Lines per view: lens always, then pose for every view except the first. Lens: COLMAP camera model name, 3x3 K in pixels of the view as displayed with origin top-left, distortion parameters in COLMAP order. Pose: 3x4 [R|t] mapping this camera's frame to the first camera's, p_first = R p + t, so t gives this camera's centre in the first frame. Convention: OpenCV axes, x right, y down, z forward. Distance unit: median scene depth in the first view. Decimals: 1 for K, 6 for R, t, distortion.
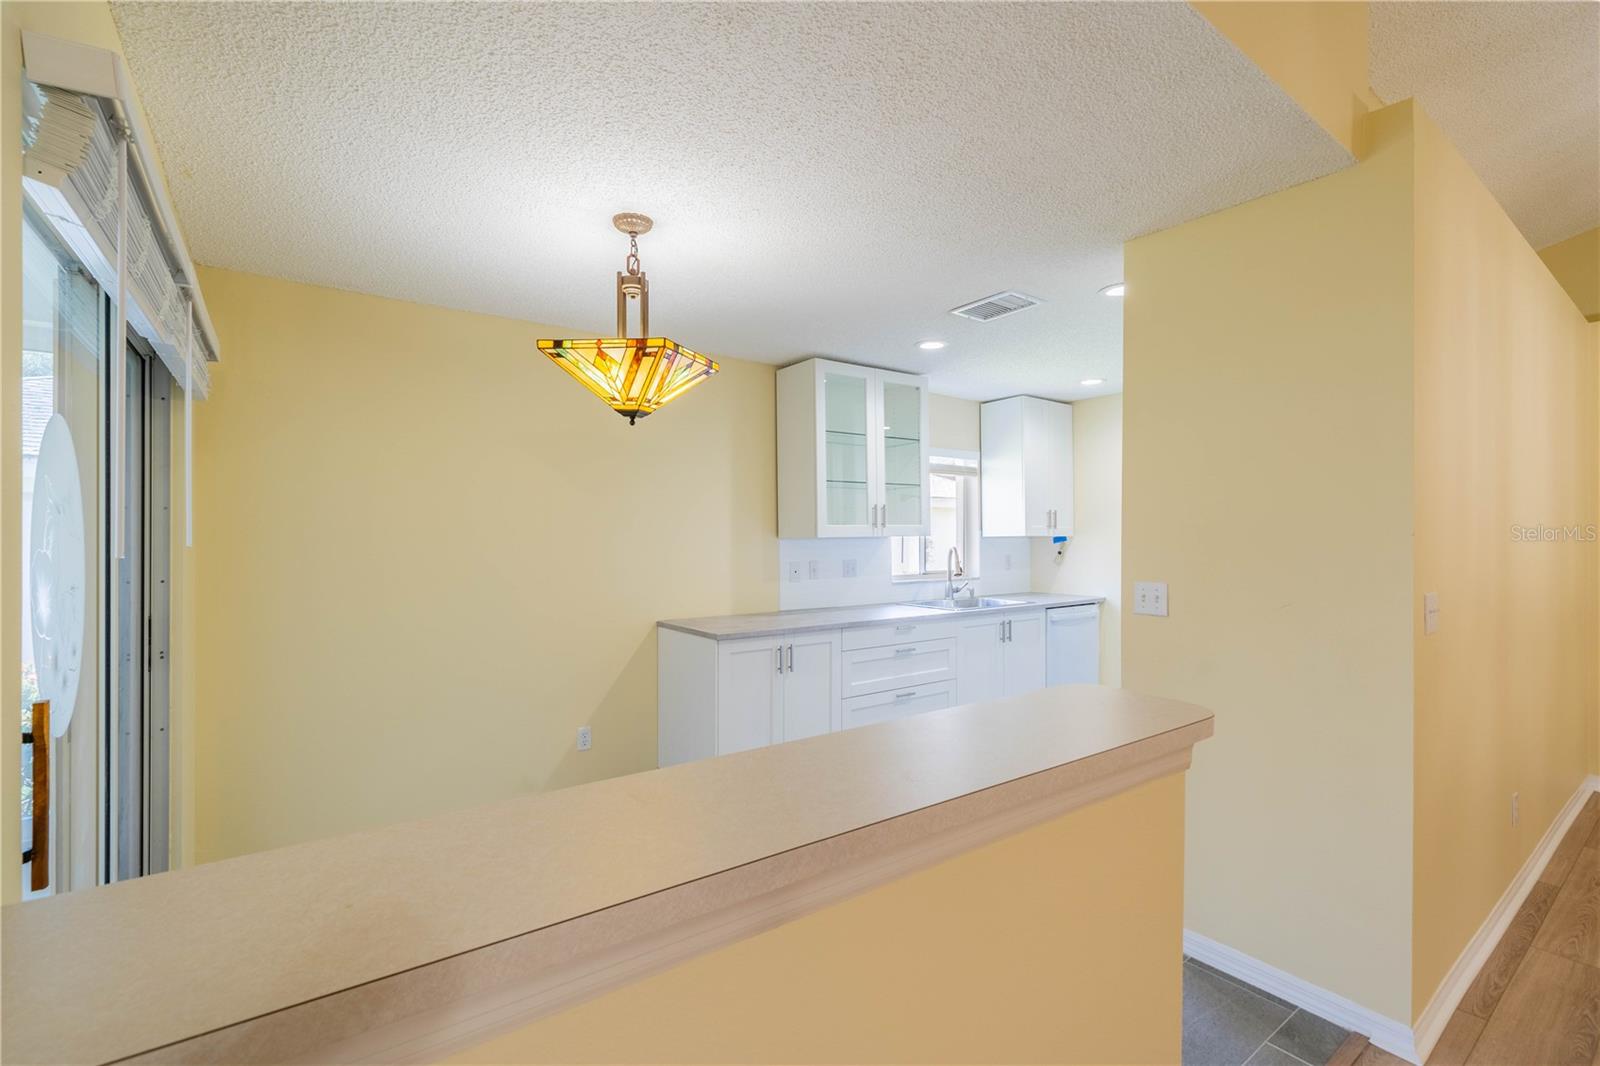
lens RADIAL K [[692.8, 0, 800.0], [0, 692.8, 533.0], [0, 0, 1]] dist [-0.000319, -0.000010]
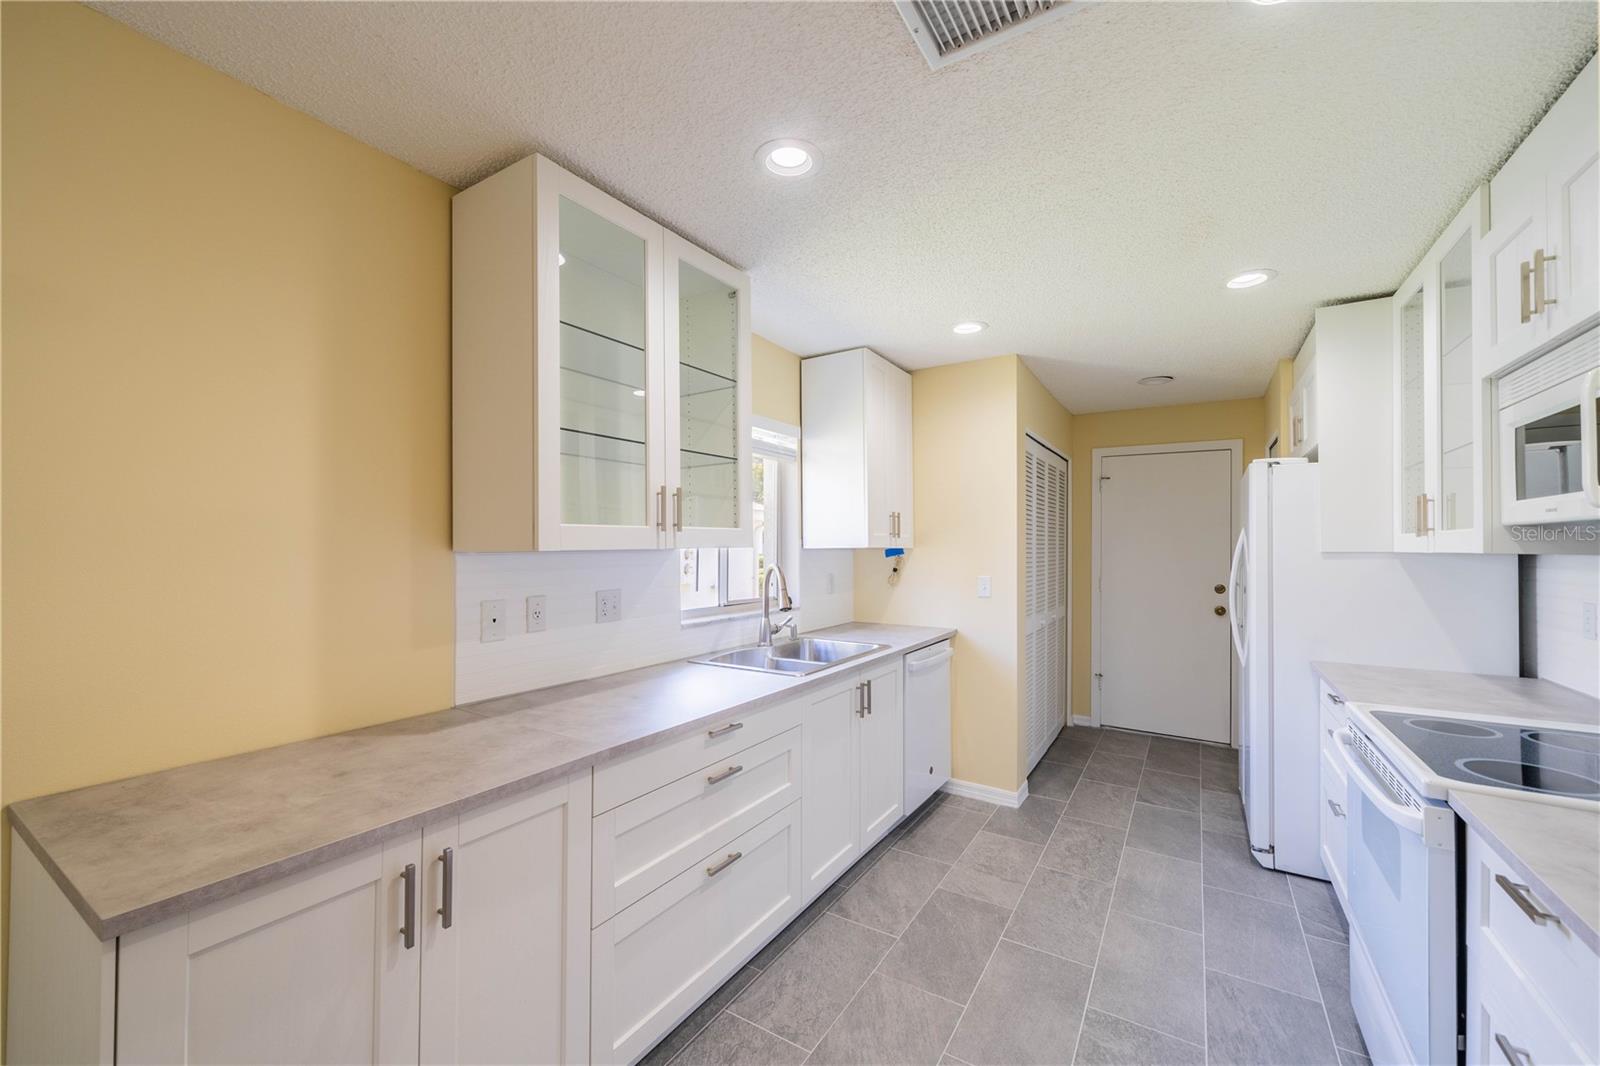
lens RADIAL K [[634.1, 0, 797.0], [0, 634.1, 536.8], [0, 0, 1]] dist [0.001557, -0.000014]
pose [[0.930533, 0.009523, 0.366085, 0.028799], [-0.006158, 0.999927, -0.010358, 0.000492], [-0.366157, 0.007384, 0.930524, 0.517910]]
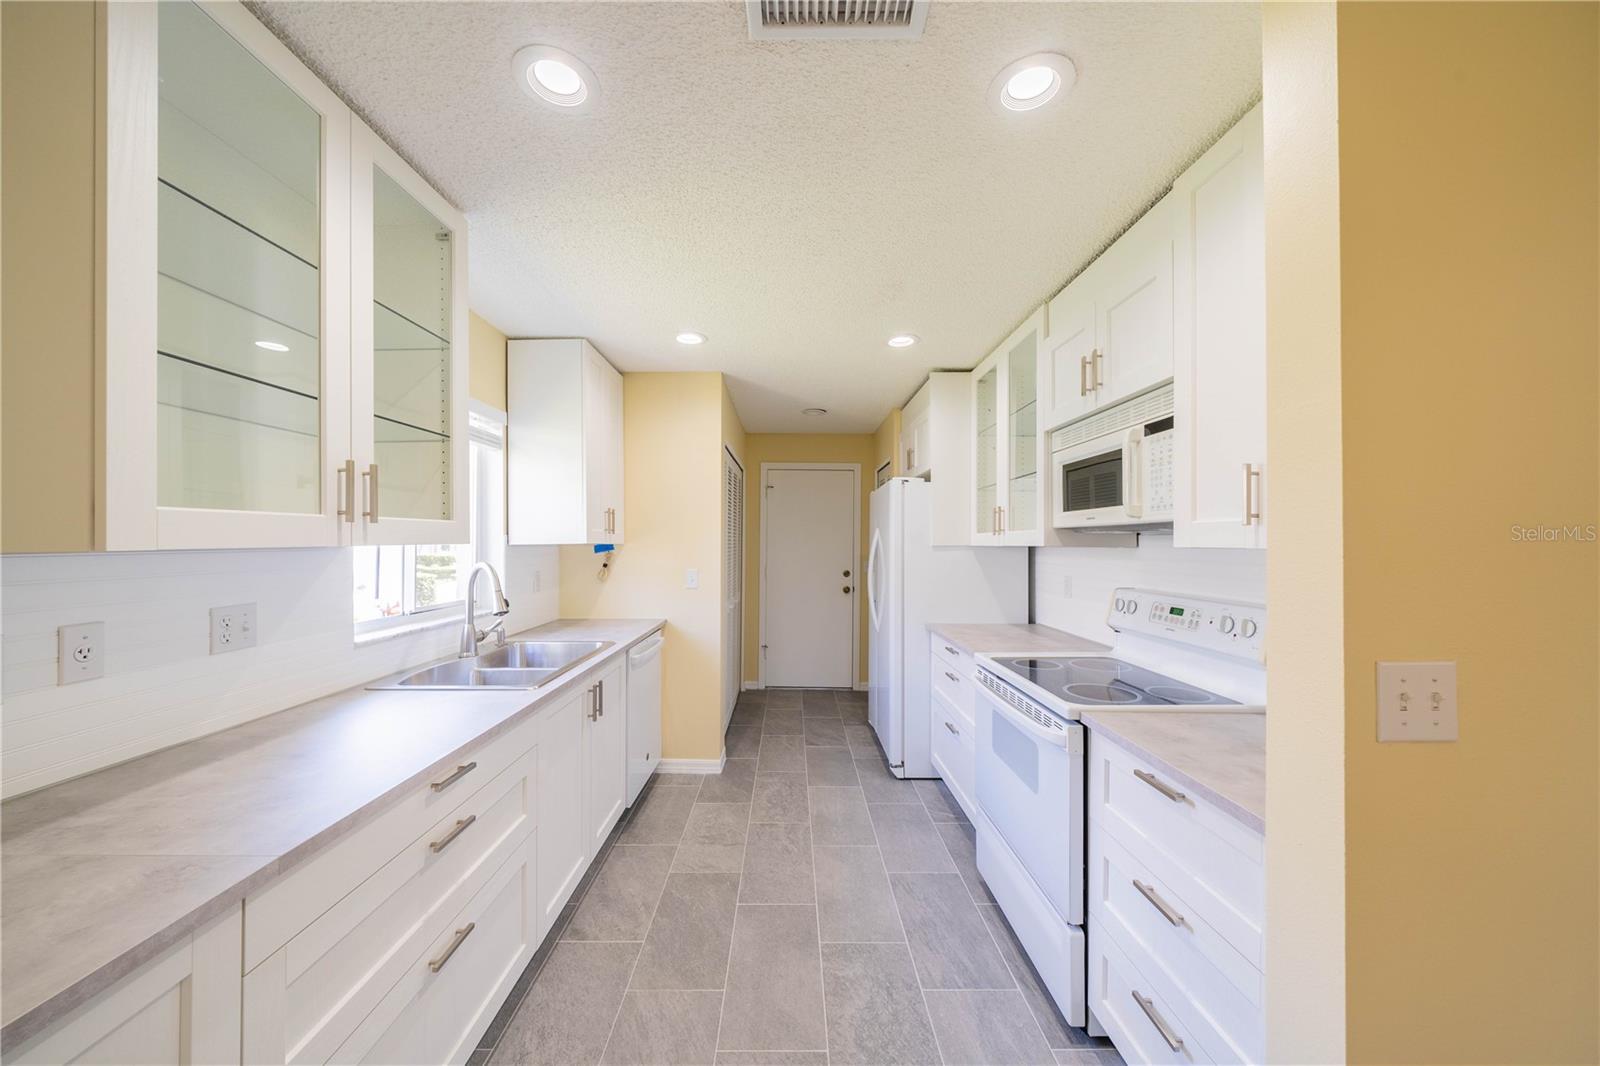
lens RADIAL K [[544.9, 0, 790.7], [0, 544.9, 535.3], [0, 0, 1]] dist [-0.001632, -0.000129]
pose [[0.592986, 0.012786, 0.805111, 0.012791], [-0.006363, 0.999917, -0.011193, 0.001008], [-0.805187, 0.001515, 0.593018, 0.622286]]
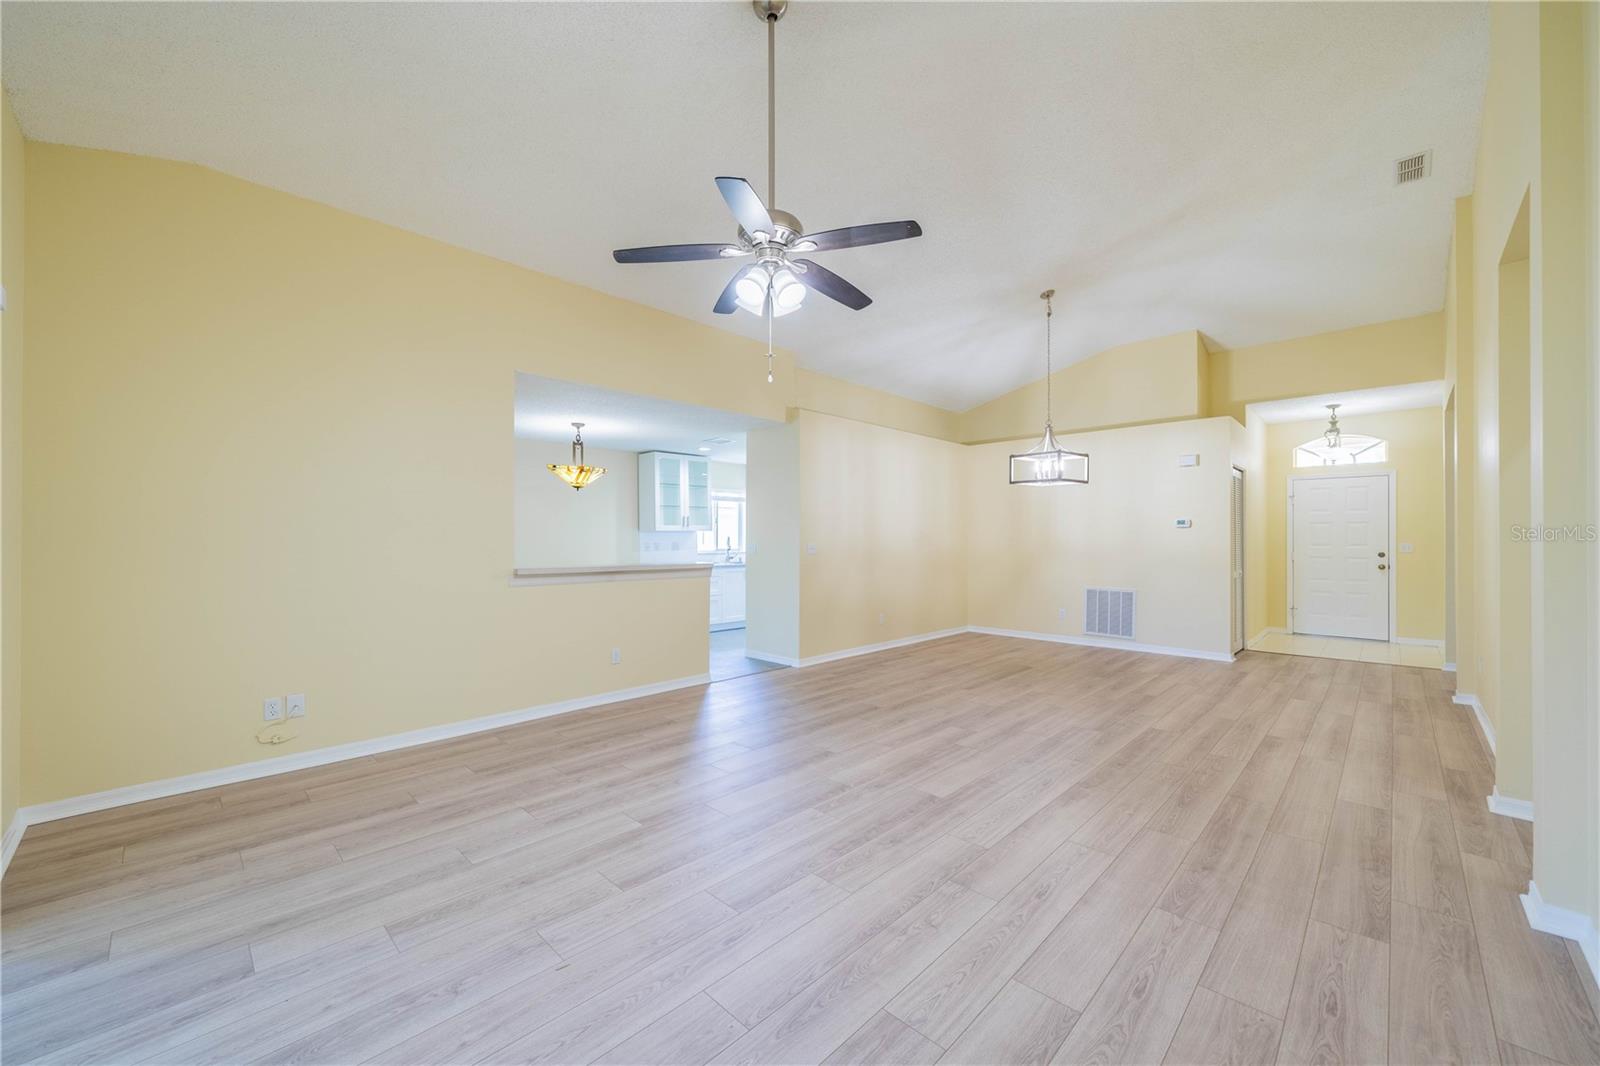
lens RADIAL K [[600.1, 0, 791.1], [0, 600.1, 536.4], [0, 0, 1]] dist [-0.001793, -0.000163]
pose [[0.987771, 0.008629, 0.155673, 0.147142], [-0.008918, 0.999960, 0.001157, 0.017421], [-0.155656, -0.002531, 0.987808, -0.931758]]
